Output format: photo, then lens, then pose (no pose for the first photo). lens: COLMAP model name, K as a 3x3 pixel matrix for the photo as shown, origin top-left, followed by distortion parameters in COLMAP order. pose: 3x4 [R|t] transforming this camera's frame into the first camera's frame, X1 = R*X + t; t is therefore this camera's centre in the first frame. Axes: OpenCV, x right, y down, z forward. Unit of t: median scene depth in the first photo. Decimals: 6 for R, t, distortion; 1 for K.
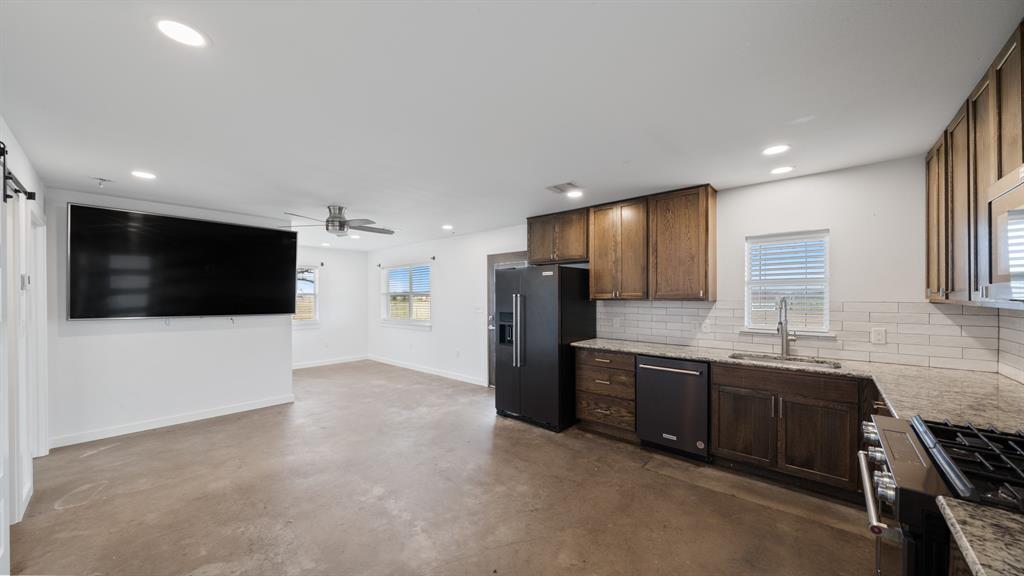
lens RADIAL K [[353.3, 0, 512.5], [0, 353.3, 296.0], [0, 0, 1]] dist [-0.002179, -0.000108]
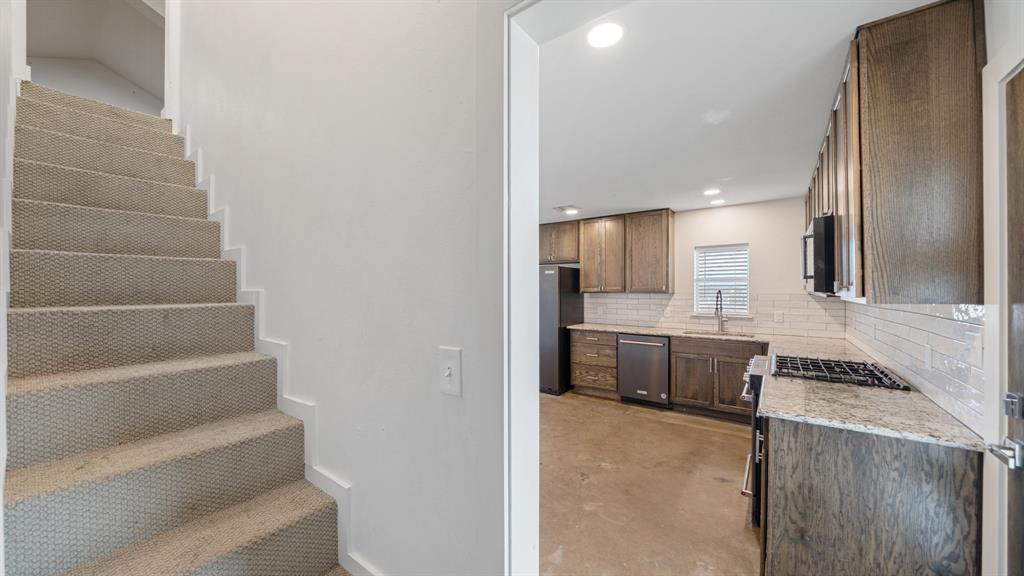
lens RADIAL K [[359.0, 0, 512.0], [0, 359.0, 288.0], [0, 0, 1]] dist [-0.006415, -0.000071]
pose [[0.995481, 0.001369, 0.094953, -0.173607], [-0.000979, 0.999991, -0.004151, -0.000437], [-0.094958, 0.004039, 0.995473, -0.309389]]
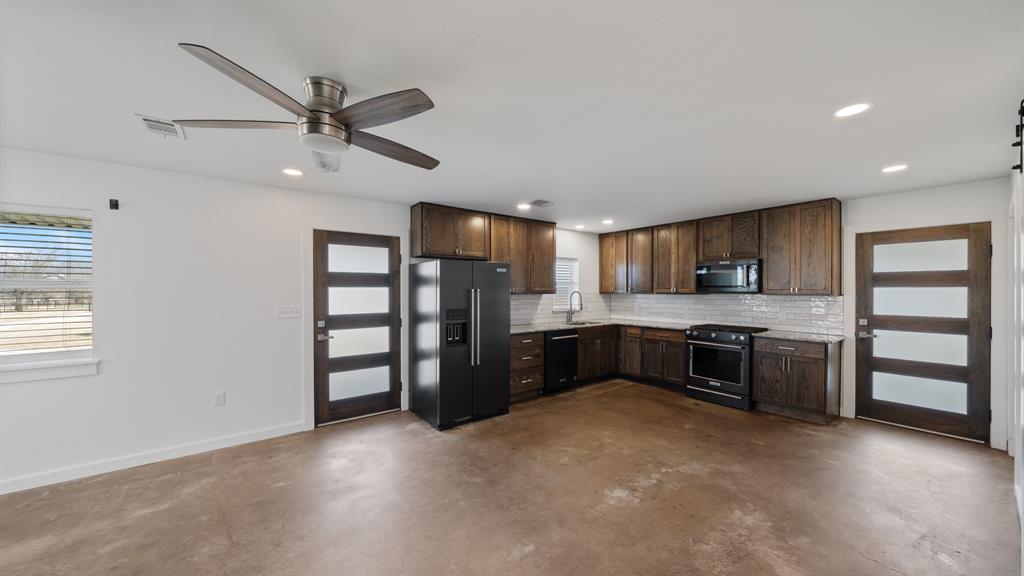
lens RADIAL K [[352.8, 0, 512.0], [0, 352.8, 288.0], [0, 0, 1]] dist [-0.002265, -0.000092]
pose [[0.199266, 0.006202, 0.979926, -1.036639], [-0.000842, 0.999981, -0.006158, -0.002963], [-0.979945, 0.000402, 0.199267, 0.819432]]
